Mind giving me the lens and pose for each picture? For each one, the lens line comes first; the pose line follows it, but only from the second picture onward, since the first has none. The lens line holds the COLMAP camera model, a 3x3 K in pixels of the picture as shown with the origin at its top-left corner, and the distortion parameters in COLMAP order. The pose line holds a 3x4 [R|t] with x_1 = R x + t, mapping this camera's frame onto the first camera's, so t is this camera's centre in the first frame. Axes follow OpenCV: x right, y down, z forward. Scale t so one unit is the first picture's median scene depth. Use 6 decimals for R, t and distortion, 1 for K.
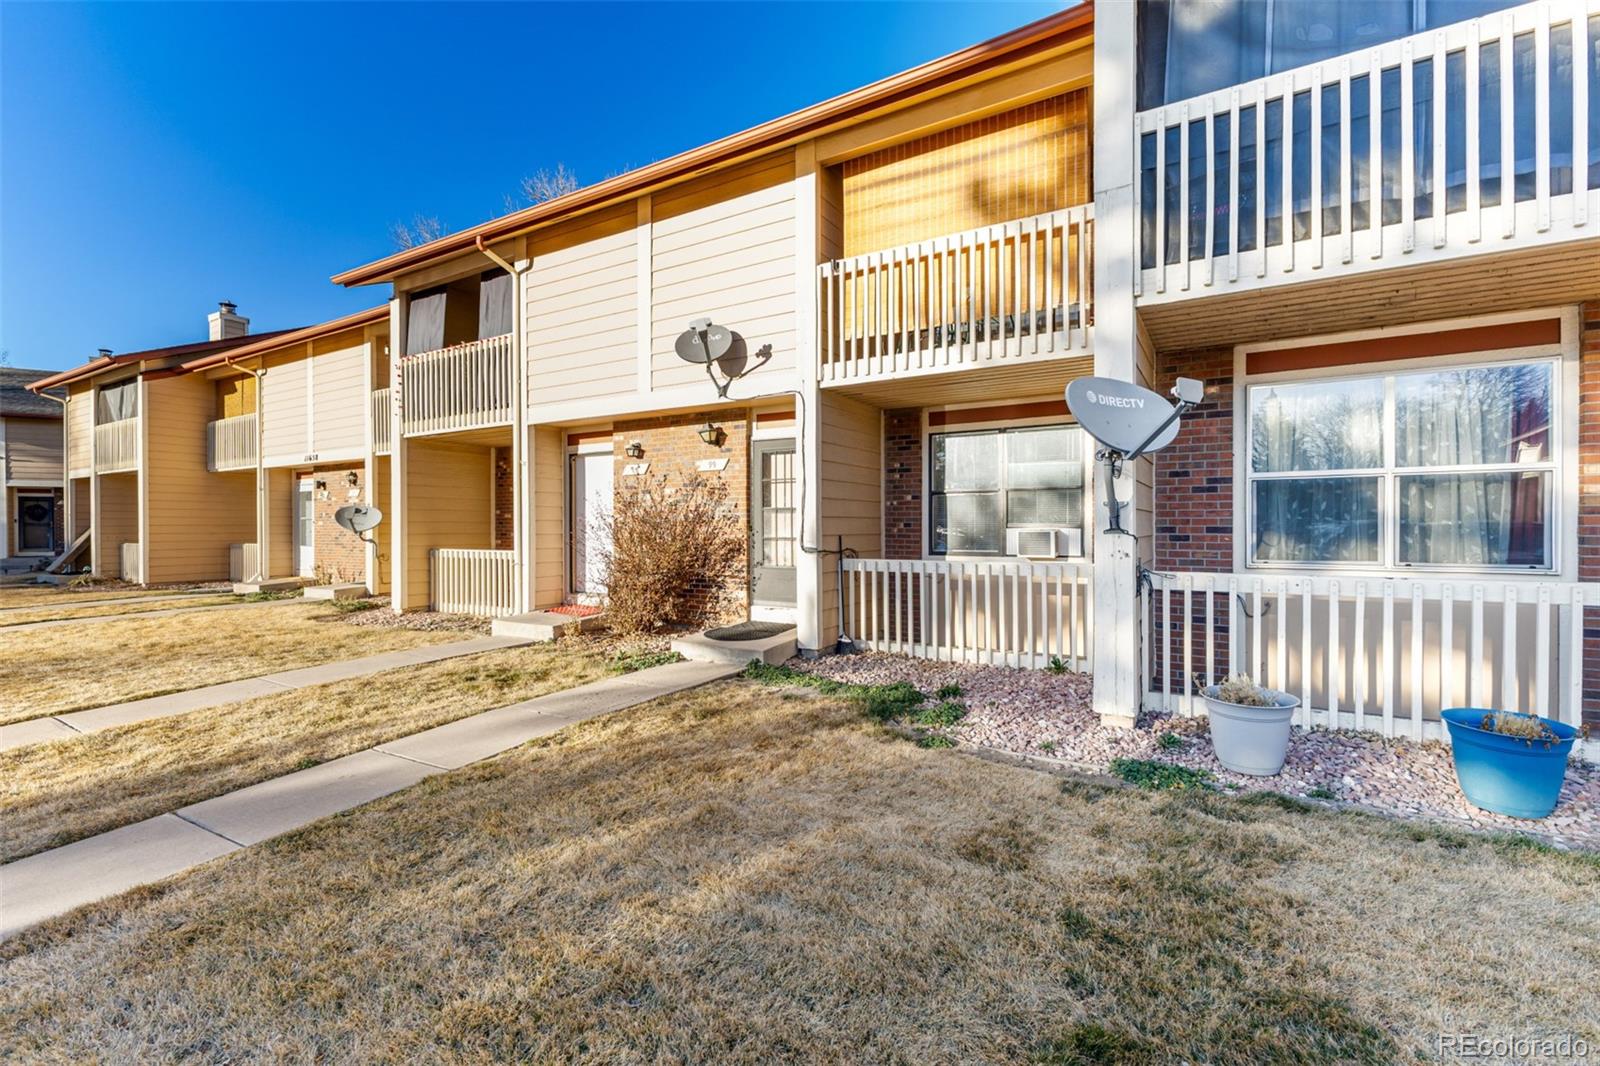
lens RADIAL K [[695.4, 0, 793.3], [0, 695.4, 531.3], [0, 0, 1]] dist [0.009669, -0.002005]
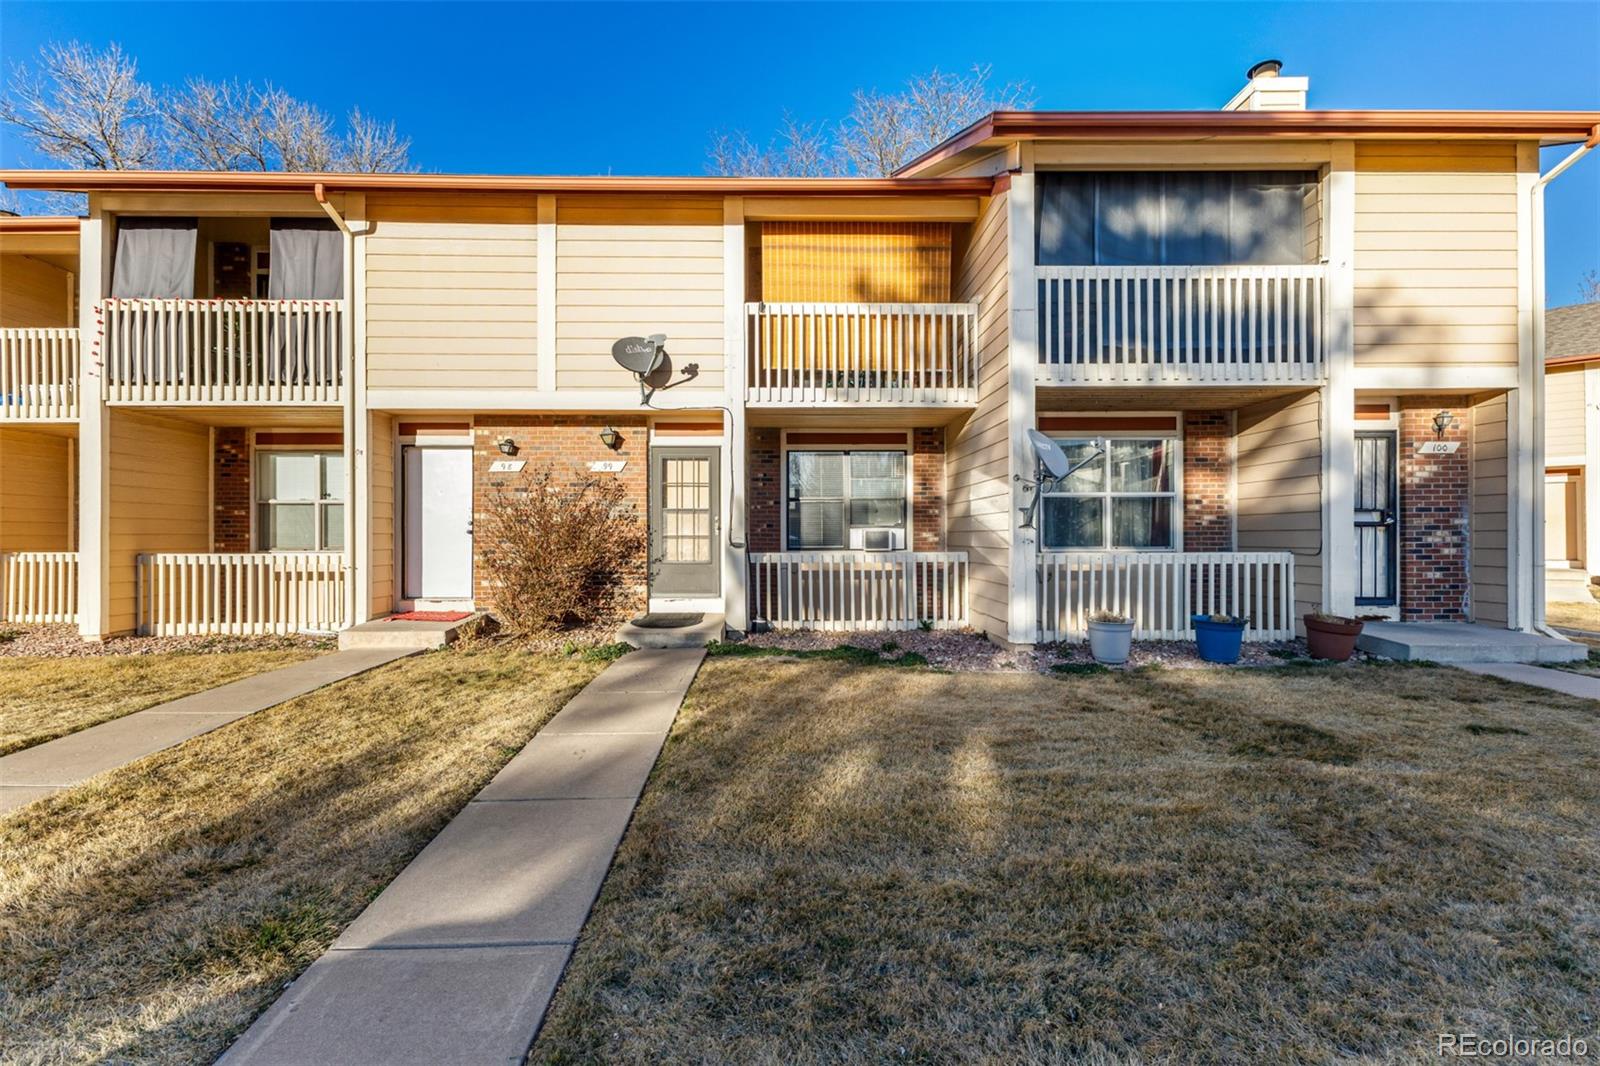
lens RADIAL K [[695.4, 0, 775.8], [0, 695.4, 531.5], [0, 0, 1]] dist [0.009669, -0.002005]
pose [[0.851176, 0.005239, 0.524855, -0.458759], [0.001766, 0.999916, -0.012845, 0.016422], [-0.524878, 0.011860, 0.851095, -0.021487]]
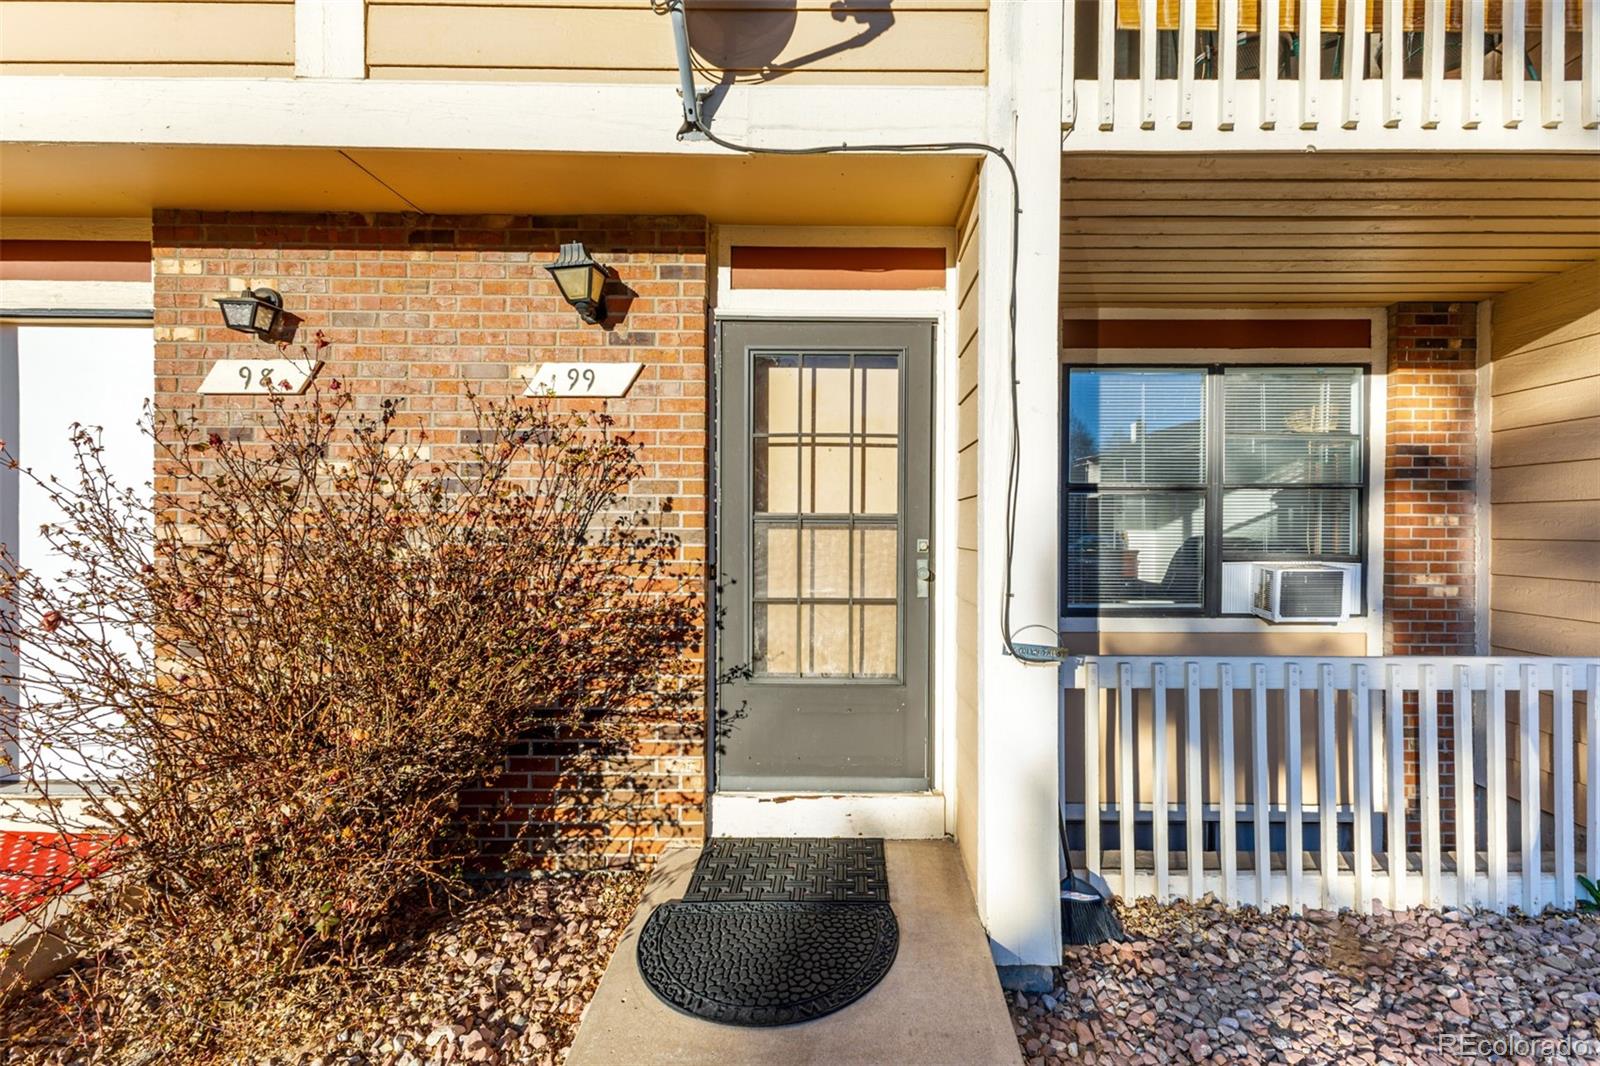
lens RADIAL K [[695.4, 0, 850.3], [0, 695.4, 527.8], [0, 0, 1]] dist [0.009669, -0.002005]
pose [[0.848439, 0.001711, 0.529291, -0.186338], [-0.003632, 0.999990, 0.002589, -0.027111], [-0.529281, -0.004119, 0.848437, 0.666295]]
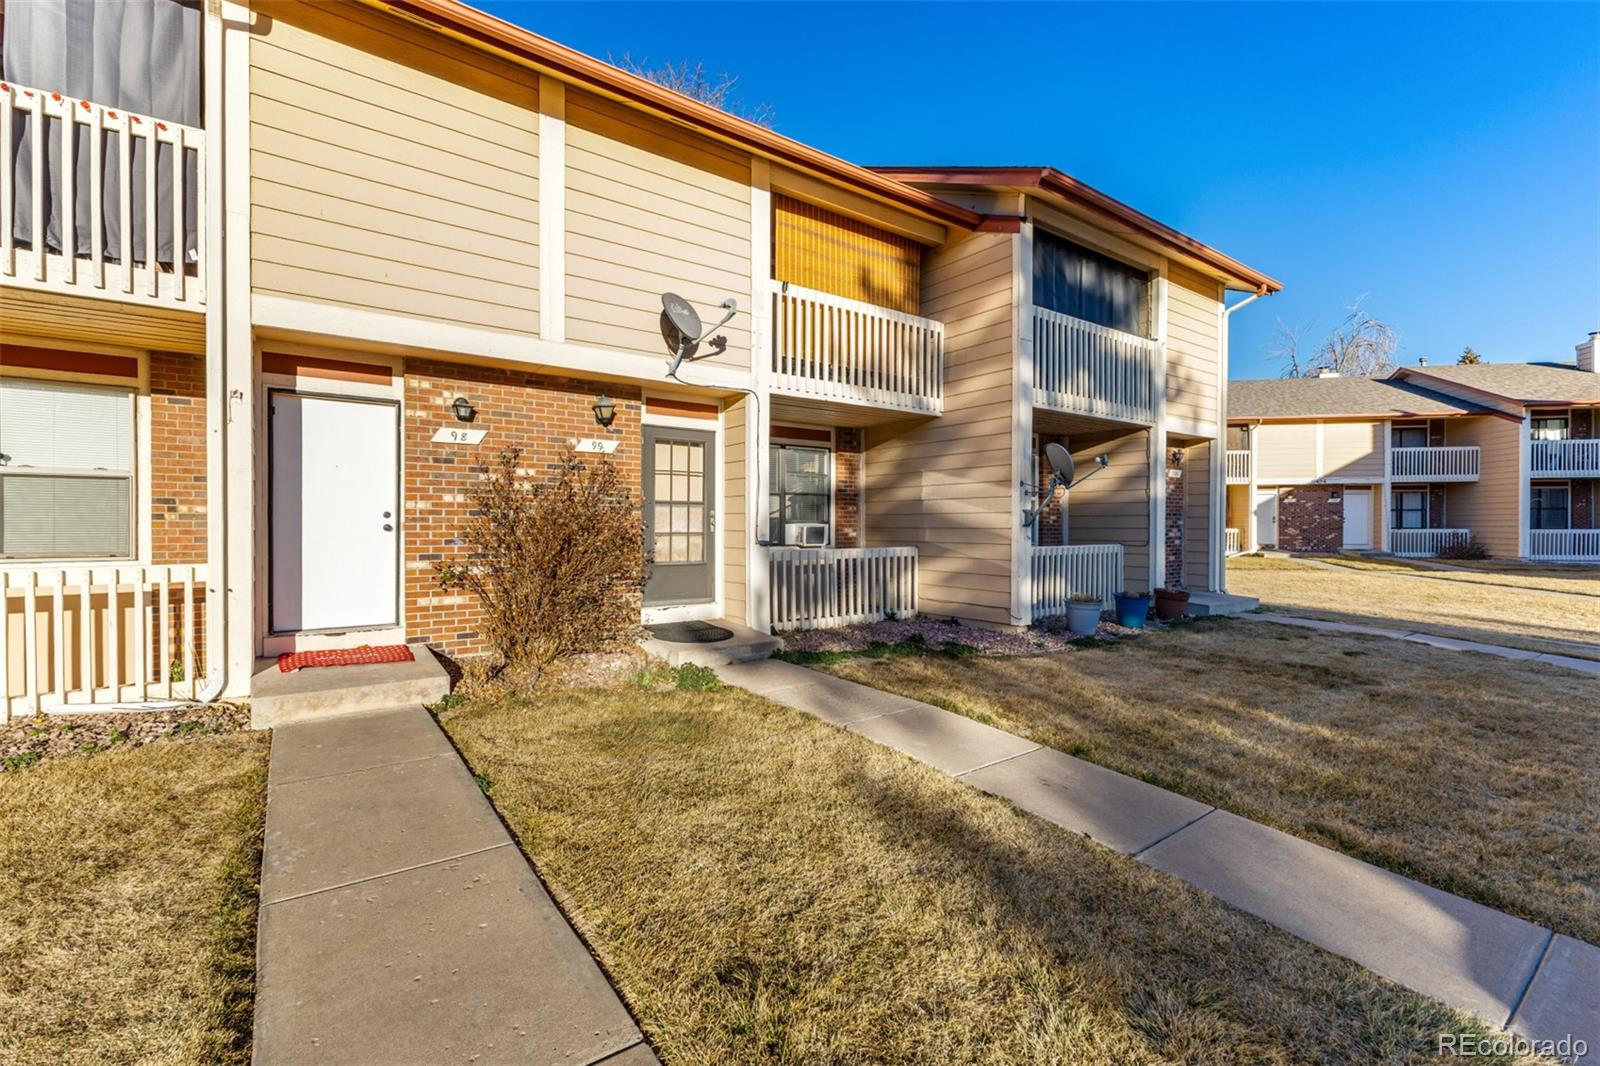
lens RADIAL K [[695.4, 0, 777.7], [0, 695.4, 527.5], [0, 0, 1]] dist [0.009669, -0.002005]
pose [[0.391443, -0.000857, 0.920202, -0.814167], [0.000452, 1.000000, 0.000738, 0.001594], [-0.920202, 0.000127, 0.391443, 0.484099]]
